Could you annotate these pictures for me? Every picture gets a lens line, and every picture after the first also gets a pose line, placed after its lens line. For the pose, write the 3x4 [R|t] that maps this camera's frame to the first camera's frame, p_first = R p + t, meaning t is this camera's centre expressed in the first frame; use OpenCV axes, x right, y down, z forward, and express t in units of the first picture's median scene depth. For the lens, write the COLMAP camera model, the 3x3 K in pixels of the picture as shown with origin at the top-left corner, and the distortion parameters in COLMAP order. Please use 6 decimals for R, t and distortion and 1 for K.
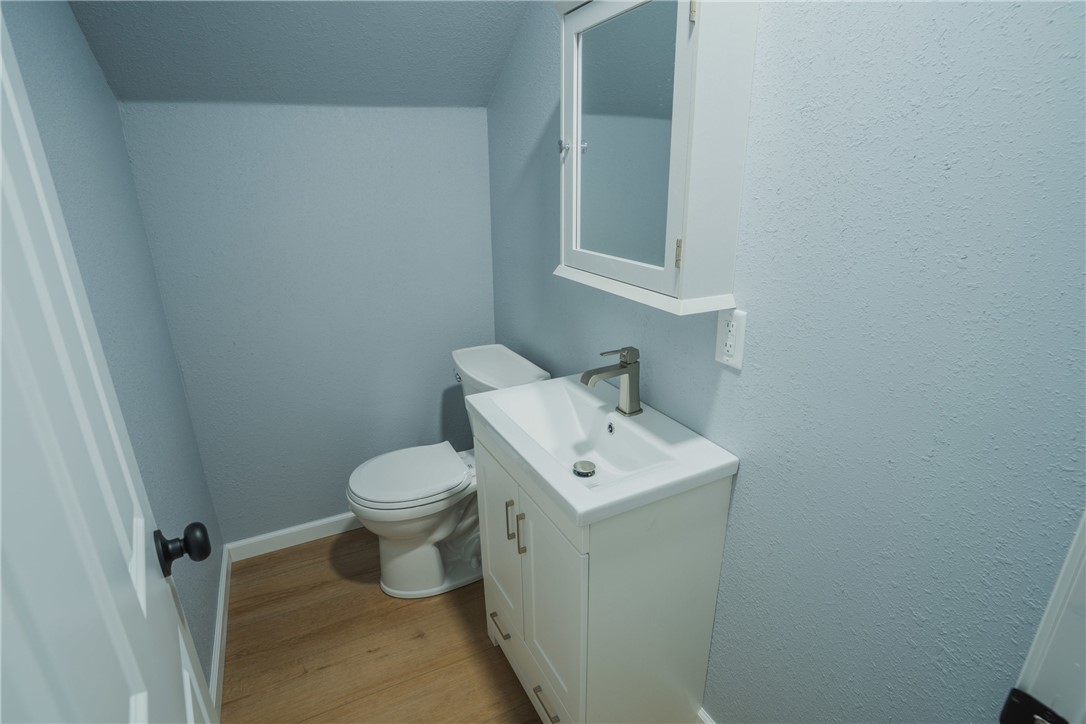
lens RADIAL K [[547.3, 0, 544.9], [0, 547.3, 358.8], [0, 0, 1]] dist [-0.076622, 0.037334]
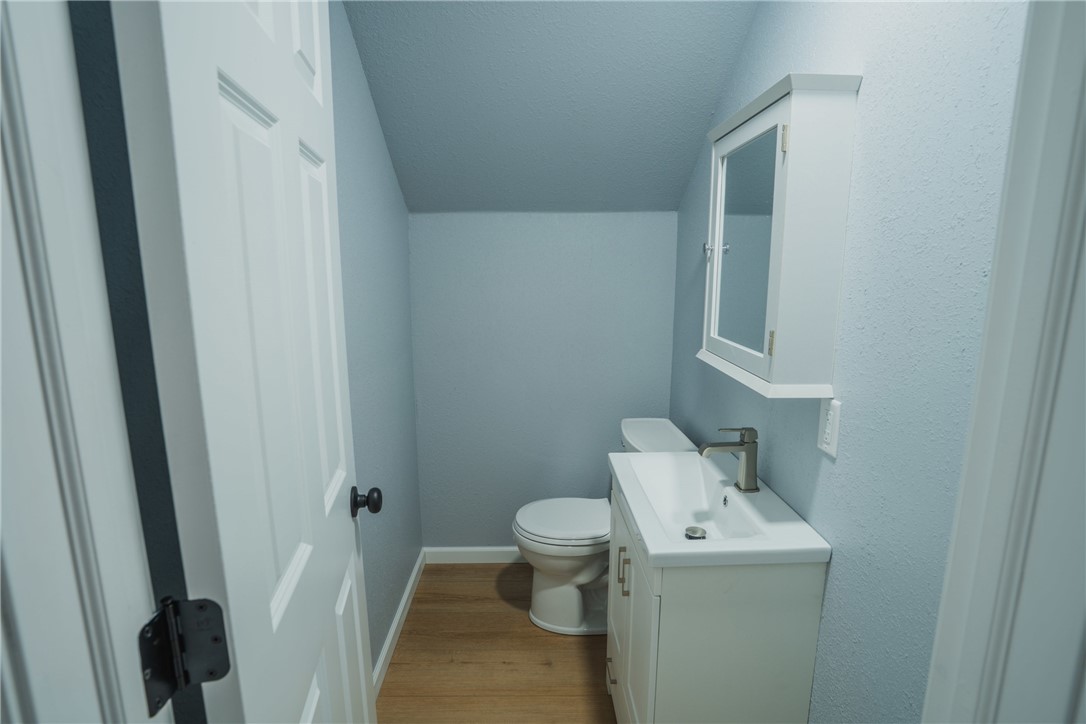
lens RADIAL K [[537.3, 0, 536.9], [0, 537.3, 356.9], [0, 0, 1]] dist [-0.069314, 0.033773]
pose [[0.900444, 0.086531, -0.426277, 0.206350], [-0.150504, 0.981459, -0.118689, 0.028703], [0.408104, 0.171030, 0.896772, -0.135181]]
